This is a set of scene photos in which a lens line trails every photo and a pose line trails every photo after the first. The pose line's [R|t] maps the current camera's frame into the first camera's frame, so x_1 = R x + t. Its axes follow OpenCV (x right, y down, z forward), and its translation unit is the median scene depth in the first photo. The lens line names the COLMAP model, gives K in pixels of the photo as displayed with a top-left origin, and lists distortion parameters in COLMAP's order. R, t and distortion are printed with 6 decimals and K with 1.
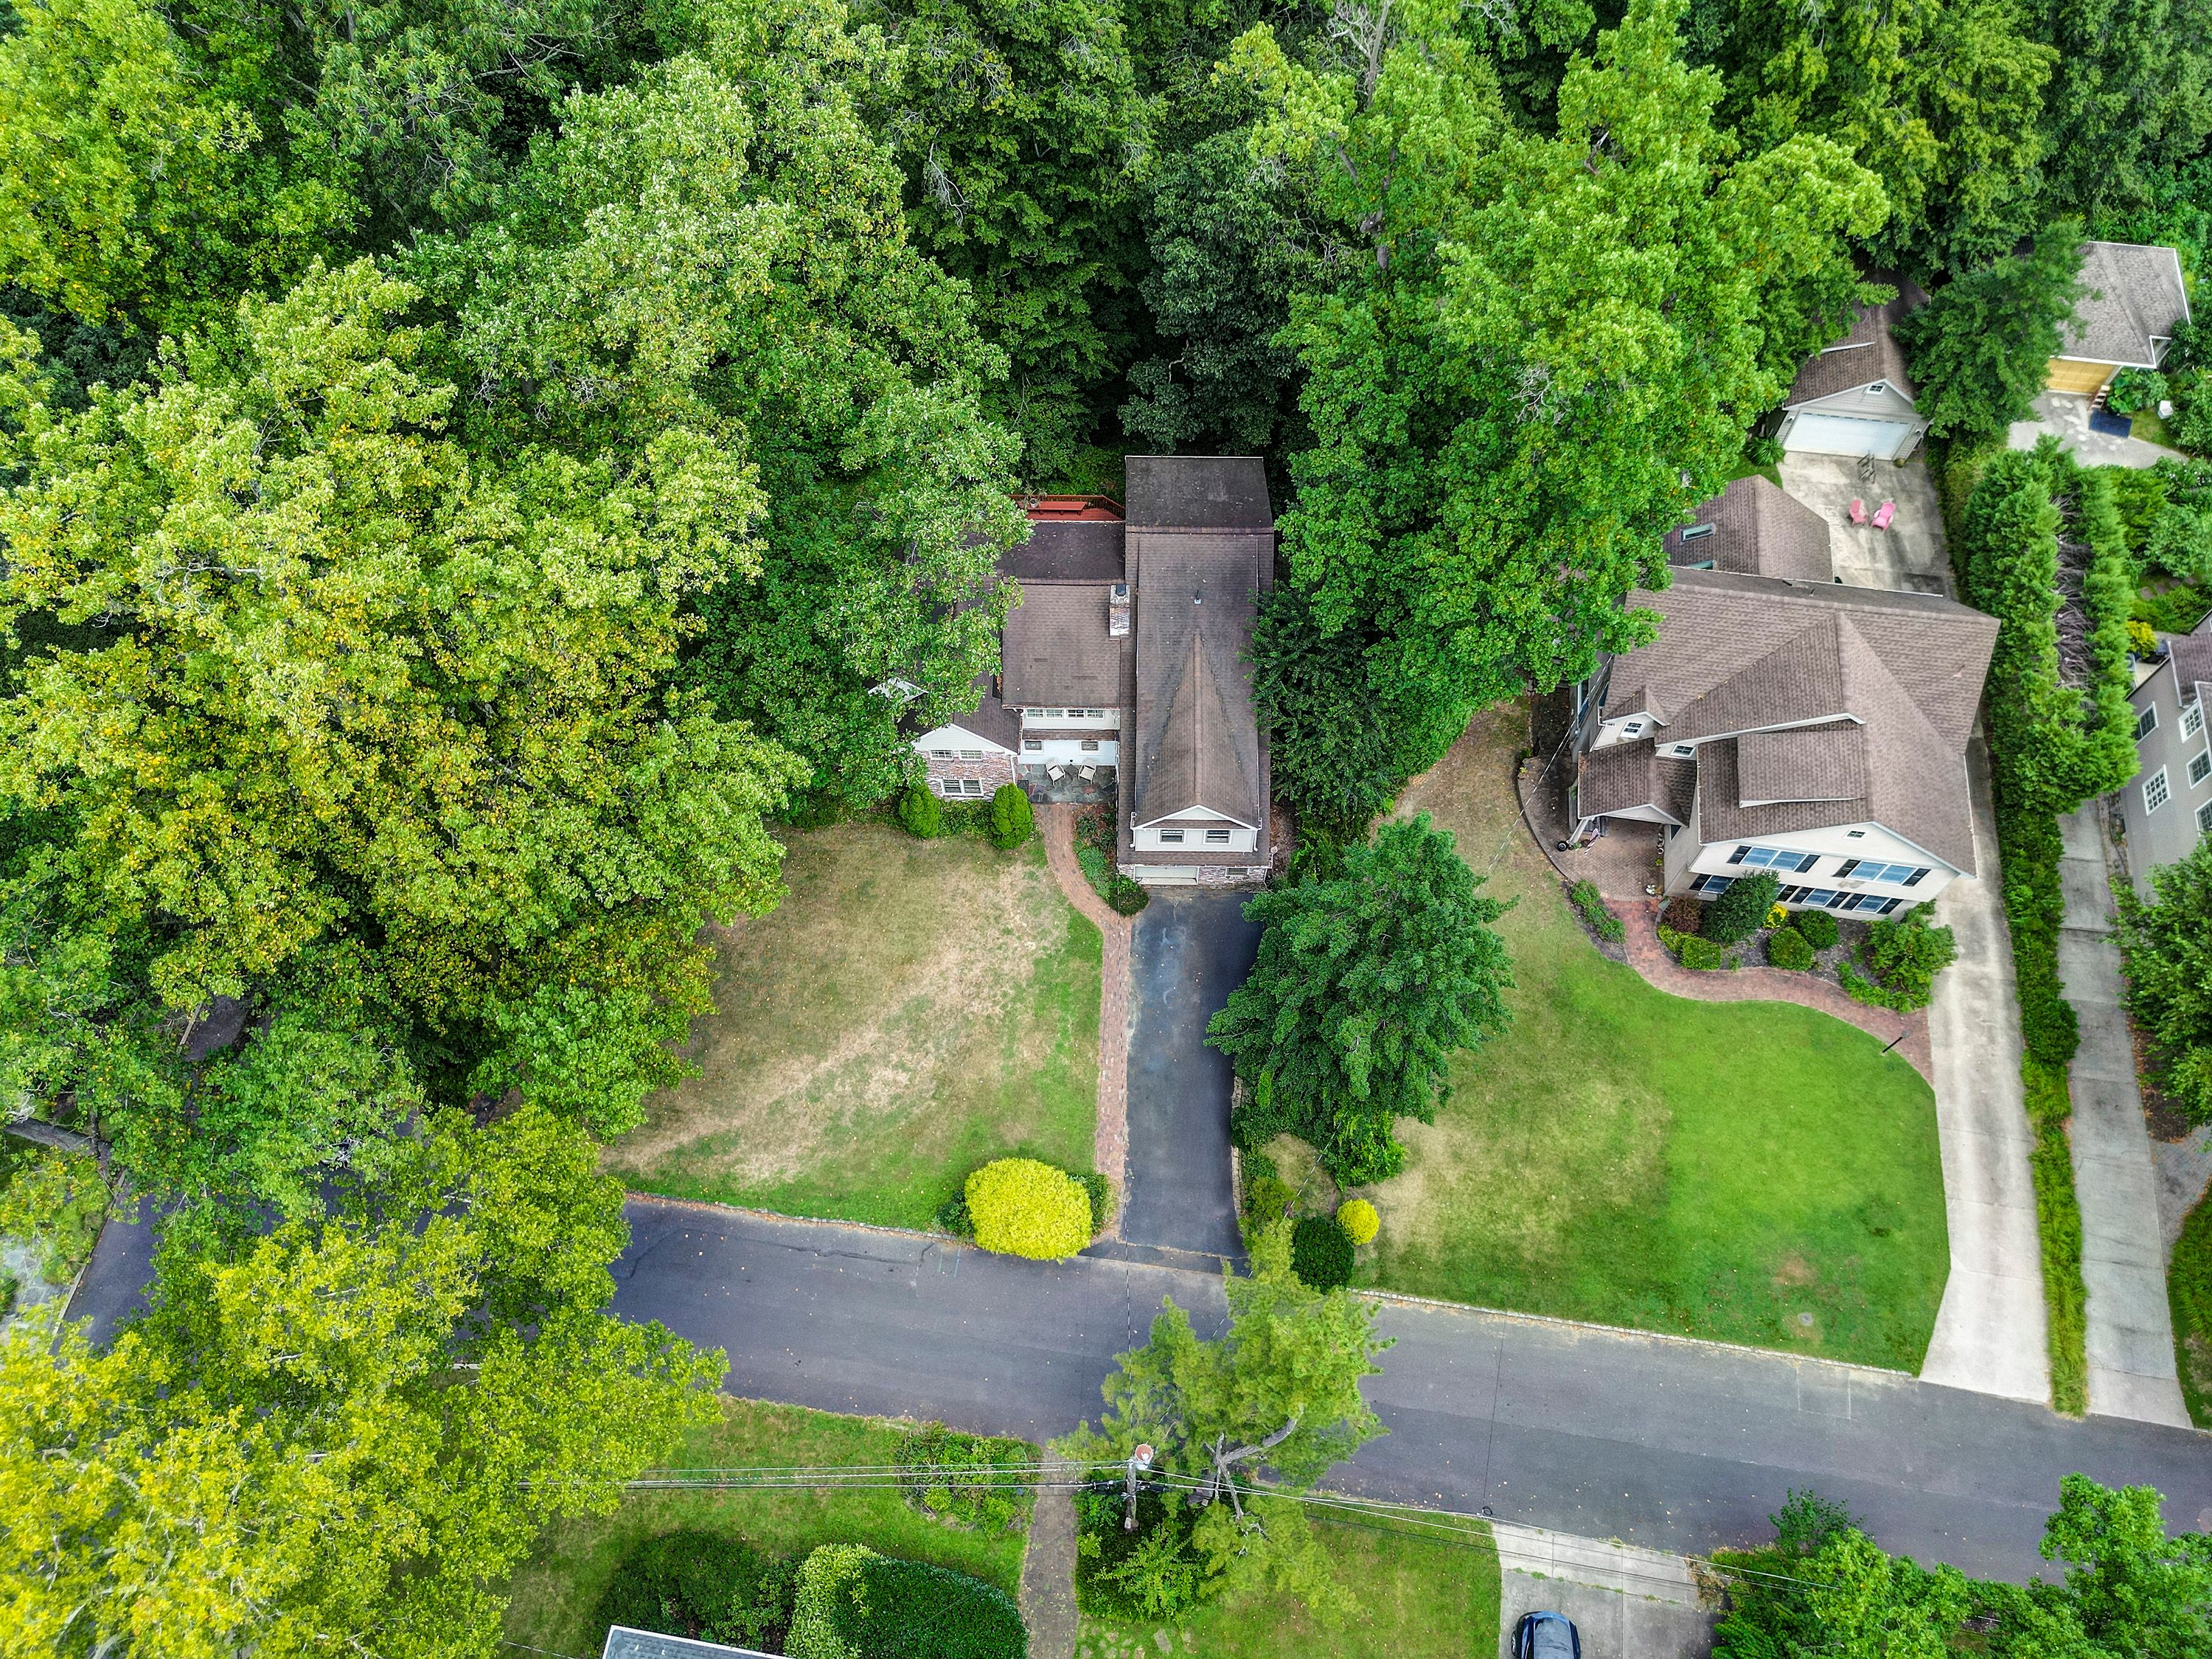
lens RADIAL K [[1553.6, 0, 1114.2], [0, 1553.6, 820.9], [0, 0, 1]] dist [0.008876, 0.003801]
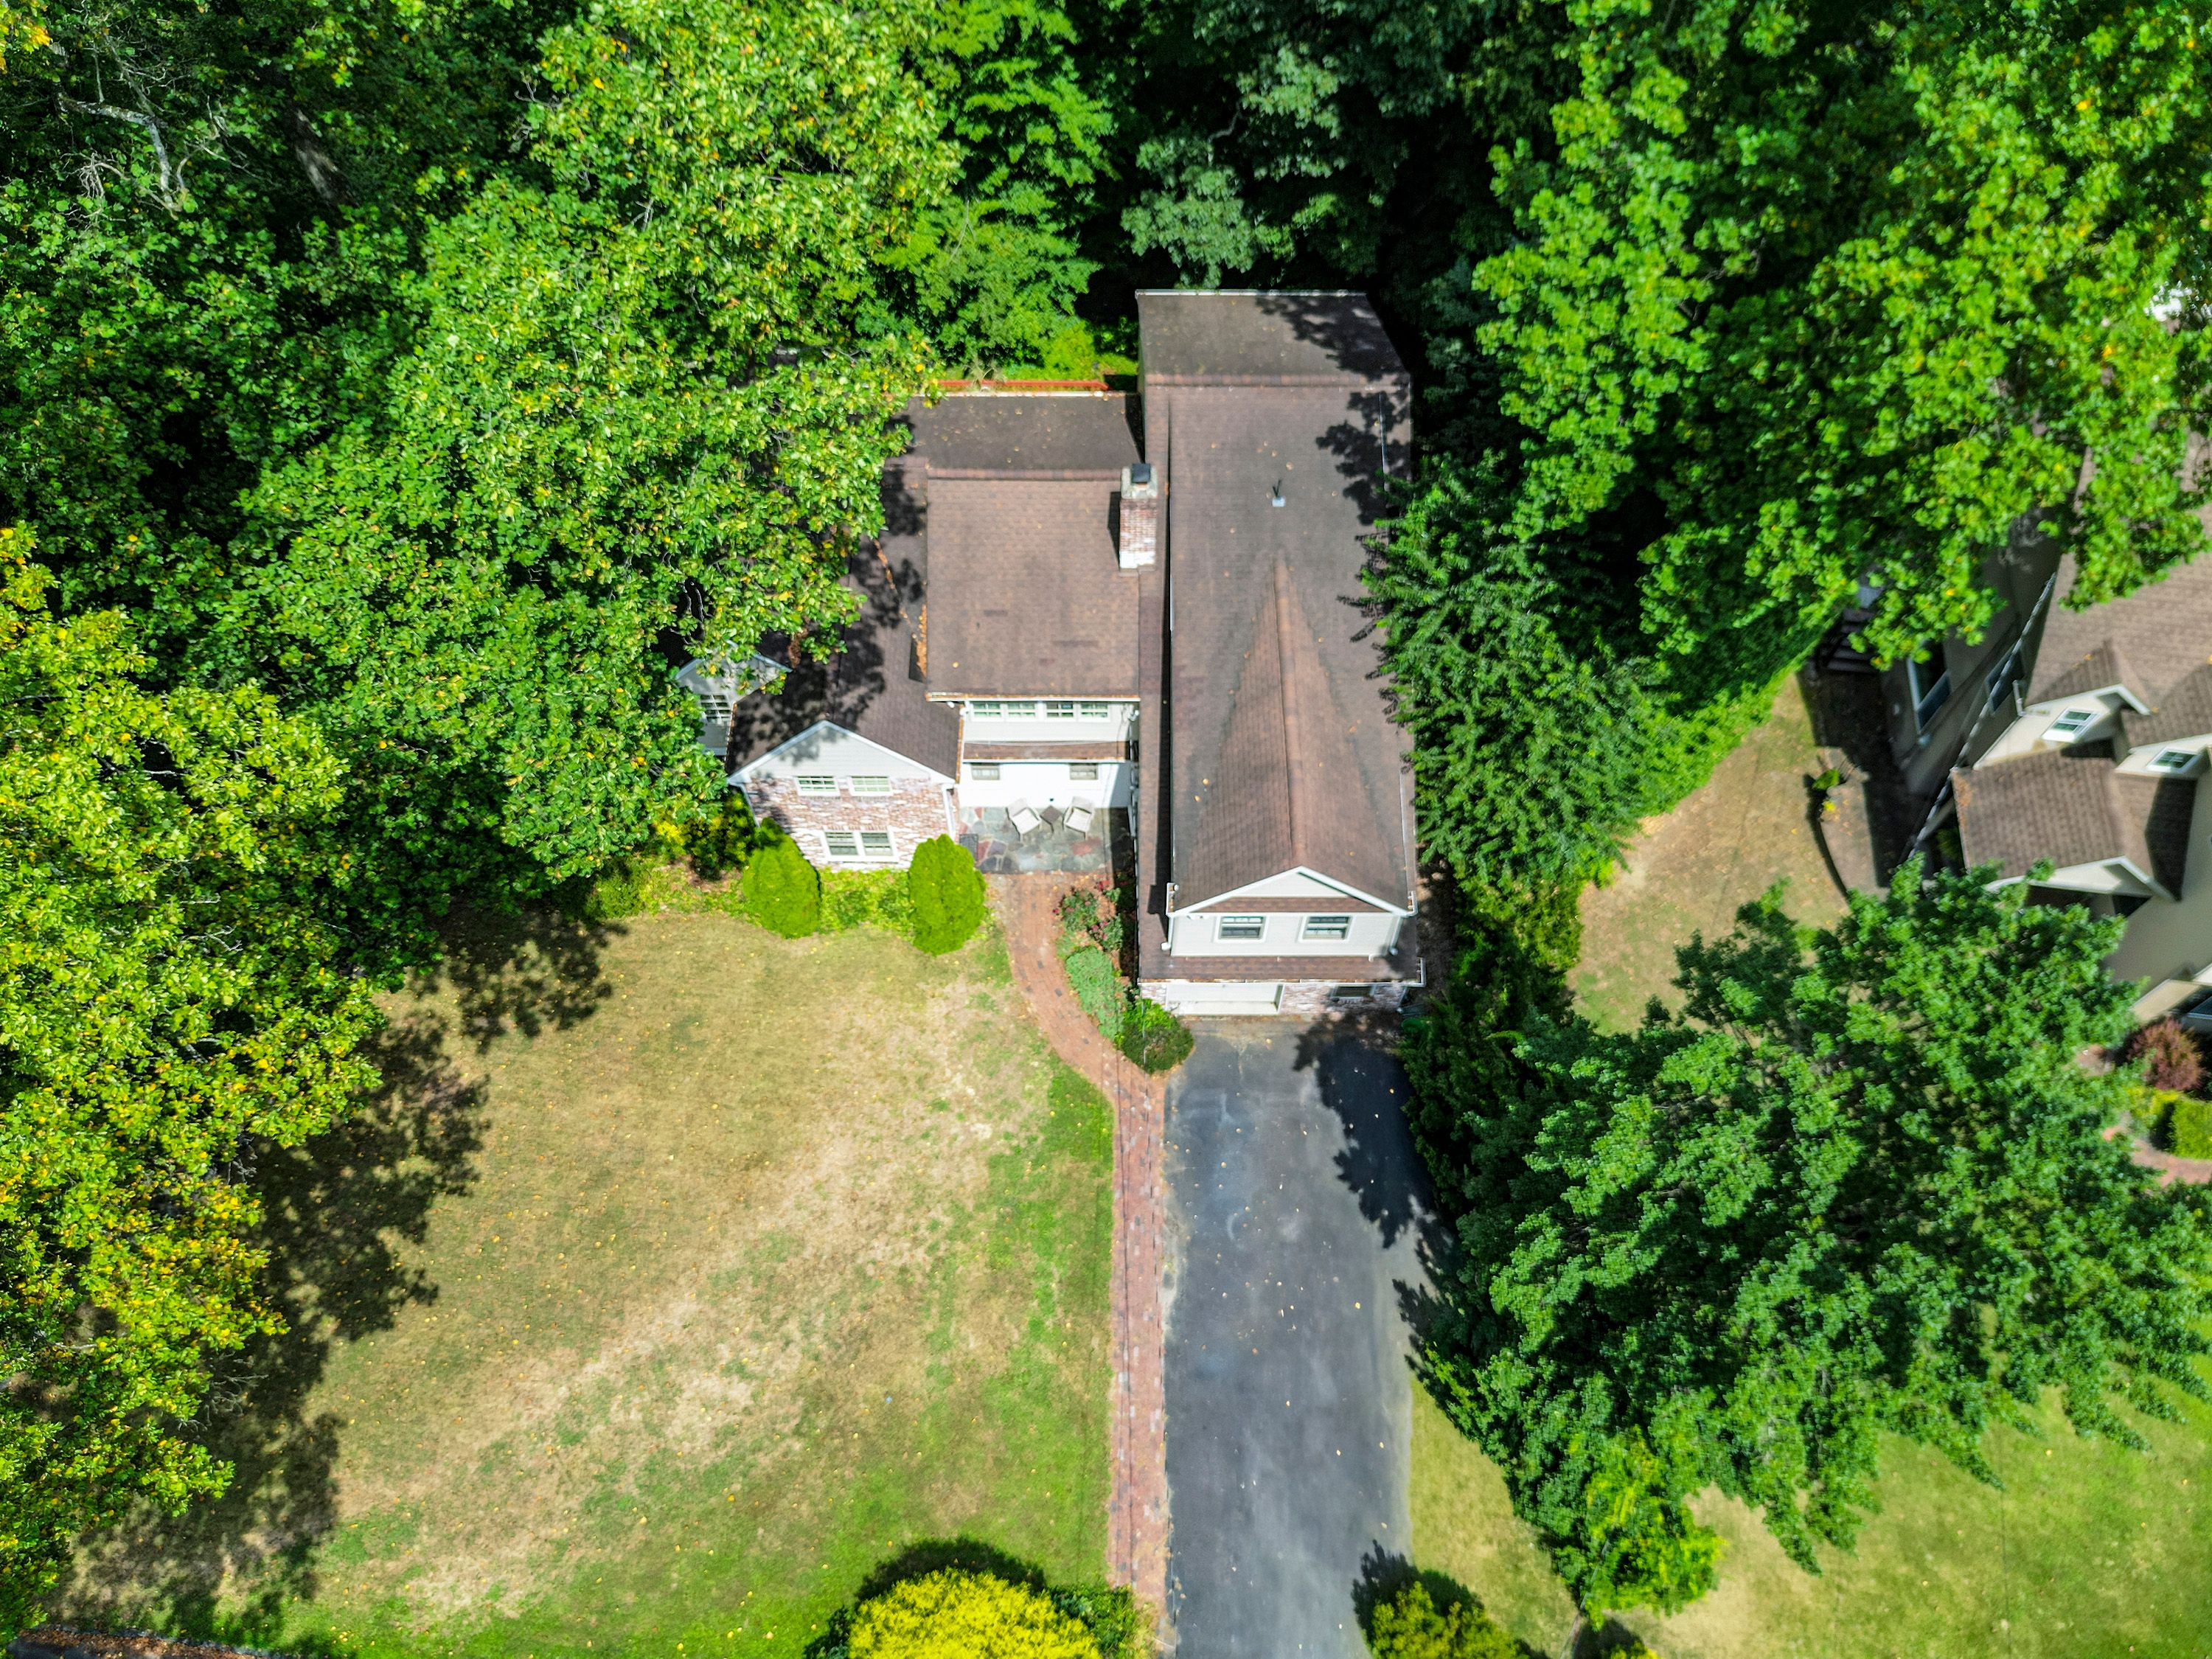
lens RADIAL K [[1580.7, 0, 1106.0], [0, 1580.7, 829.5], [0, 0, 1]] dist [0.022071, -0.045691]
pose [[0.999857, -0.011203, 0.012693, -0.016481], [0.011830, 0.998655, -0.050477, 0.002816], [-0.012111, 0.050620, 0.998645, 0.454125]]
